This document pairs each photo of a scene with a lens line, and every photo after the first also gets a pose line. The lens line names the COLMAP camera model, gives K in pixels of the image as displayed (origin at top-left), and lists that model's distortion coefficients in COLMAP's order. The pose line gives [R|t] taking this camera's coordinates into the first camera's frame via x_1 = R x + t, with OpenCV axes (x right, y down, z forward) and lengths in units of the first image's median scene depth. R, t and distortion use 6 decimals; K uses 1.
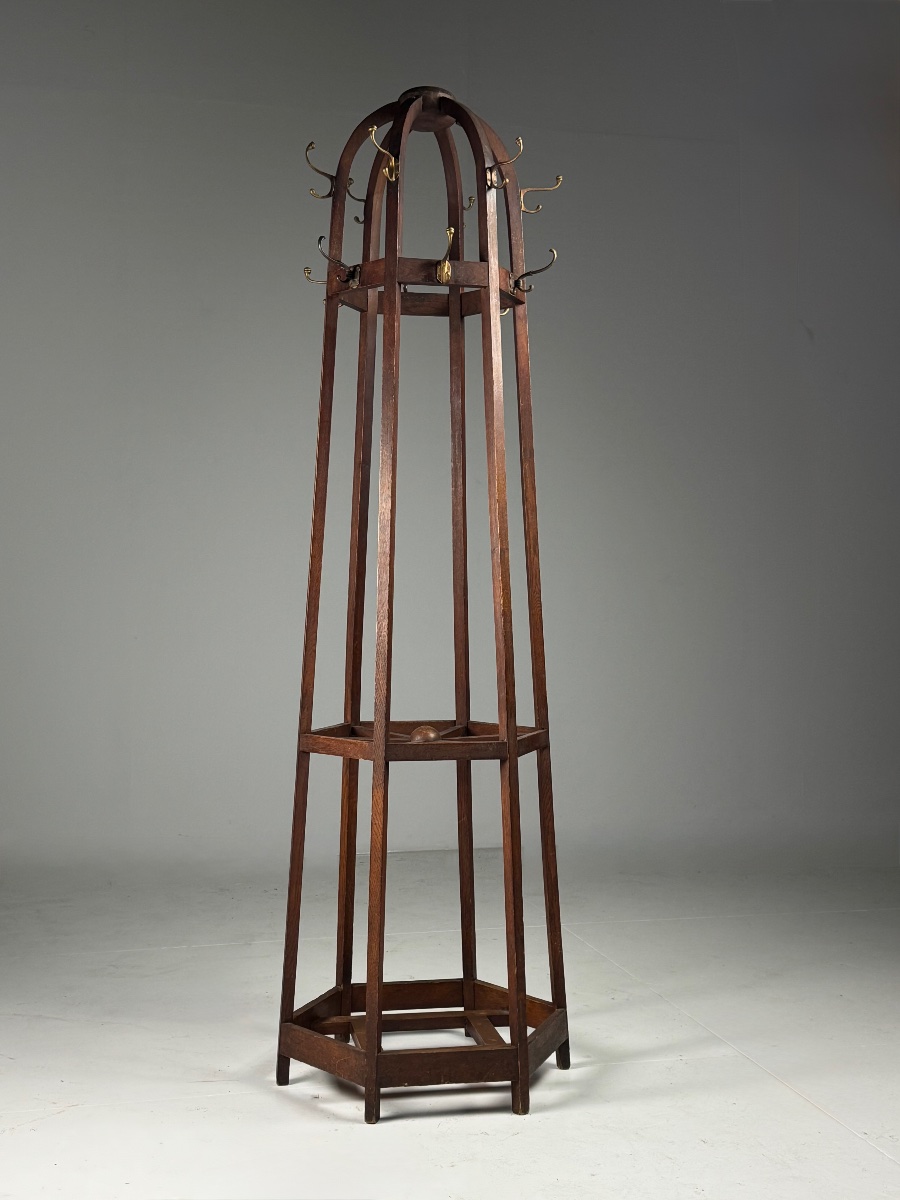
lens RADIAL K [[1541.9, 0, 458.8], [0, 1541.9, 595.7], [0, 0, 1]] dist [0.048069, 0.000000]
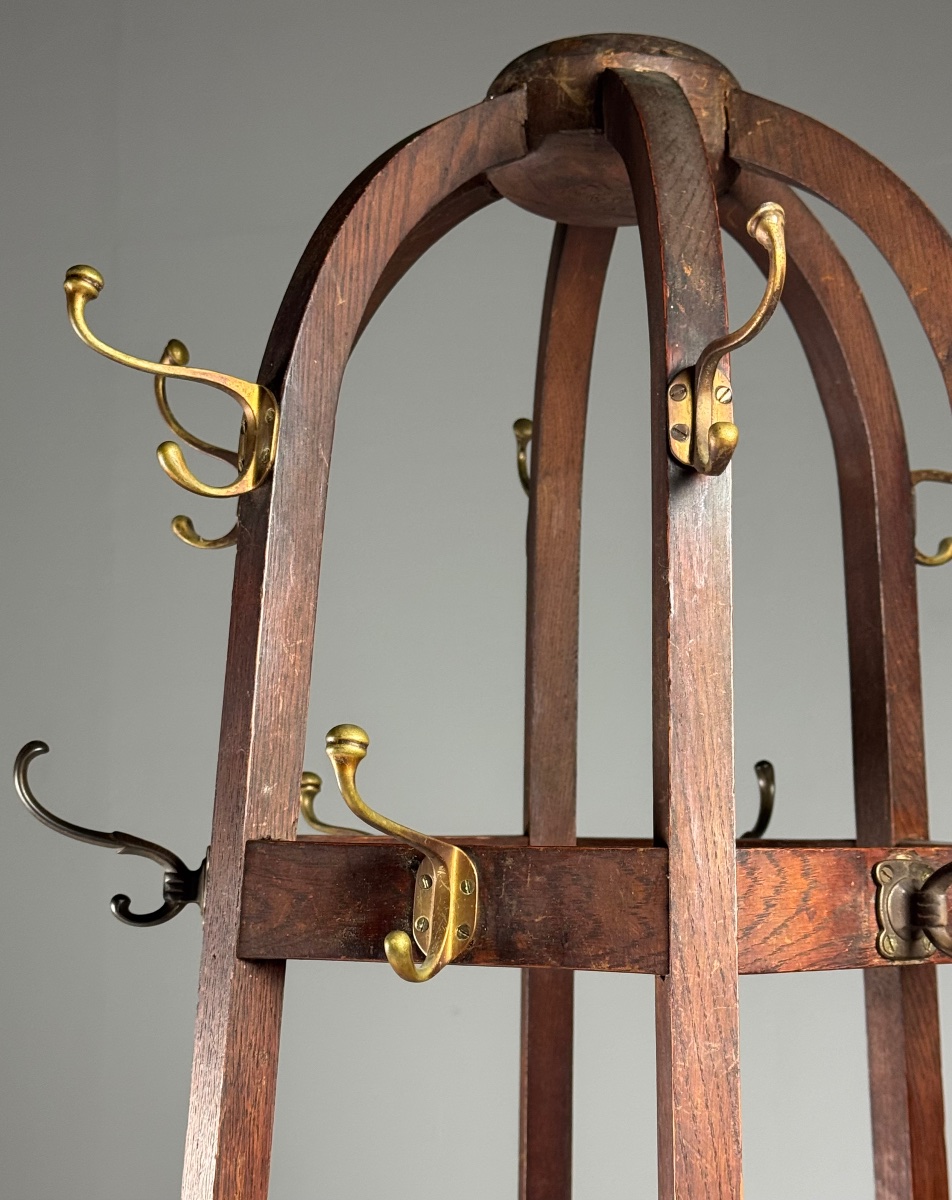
lens RADIAL K [[2208.9, 0, 467.0], [0, 2208.9, 612.5], [0, 0, 1]] dist [0.164042, 0.000000]
pose [[0.815823, -0.049776, -0.576155, 0.155855], [-0.016397, 0.993897, -0.109084, -0.208181], [0.578068, 0.098441, 0.810029, 0.734110]]
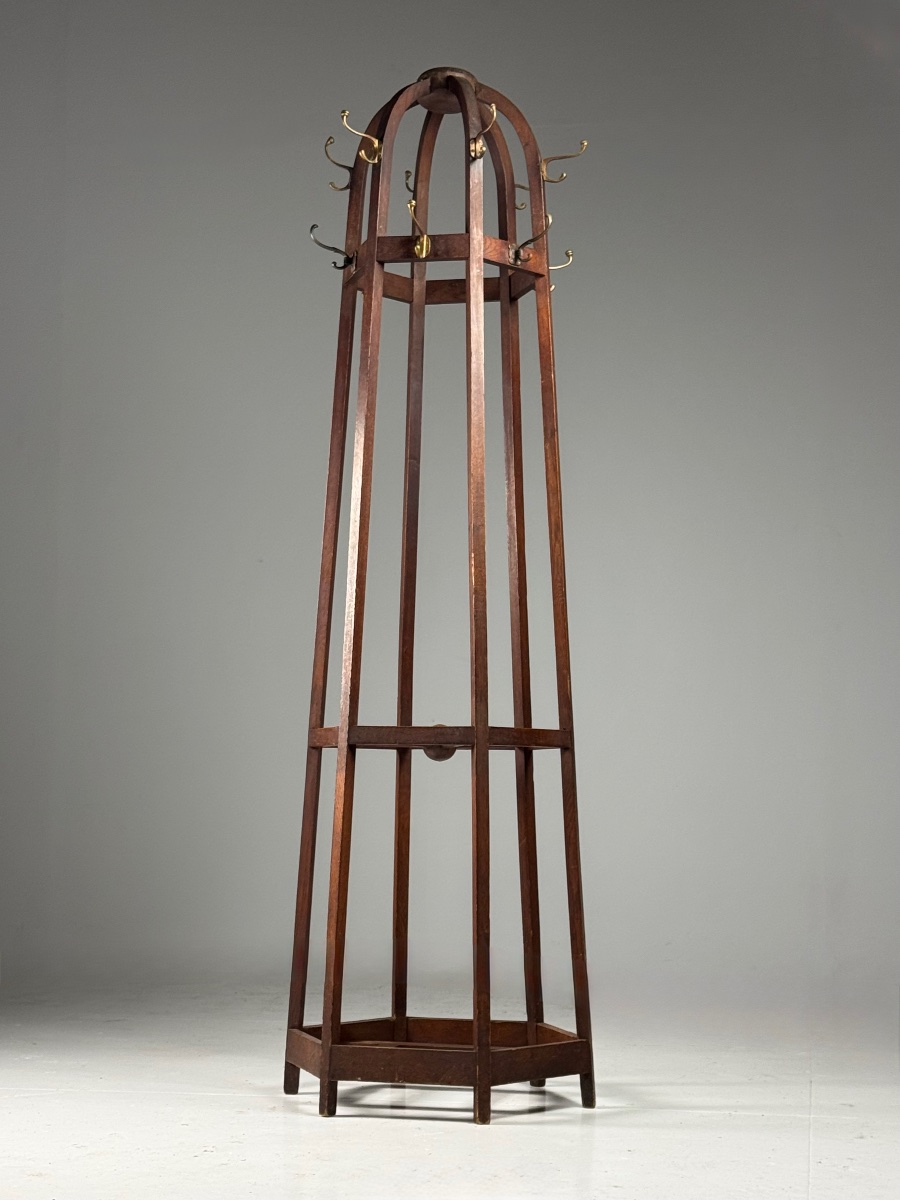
lens RADIAL K [[2098.6, 0, 446.5], [0, 2098.6, 605.5], [0, 0, 1]] dist [0.072438, 0.000000]
pose [[0.908729, -0.028632, -0.416403, 0.533740], [-0.015567, 0.994625, -0.102363, 0.148104], [0.417096, 0.099502, 0.903399, -0.172415]]
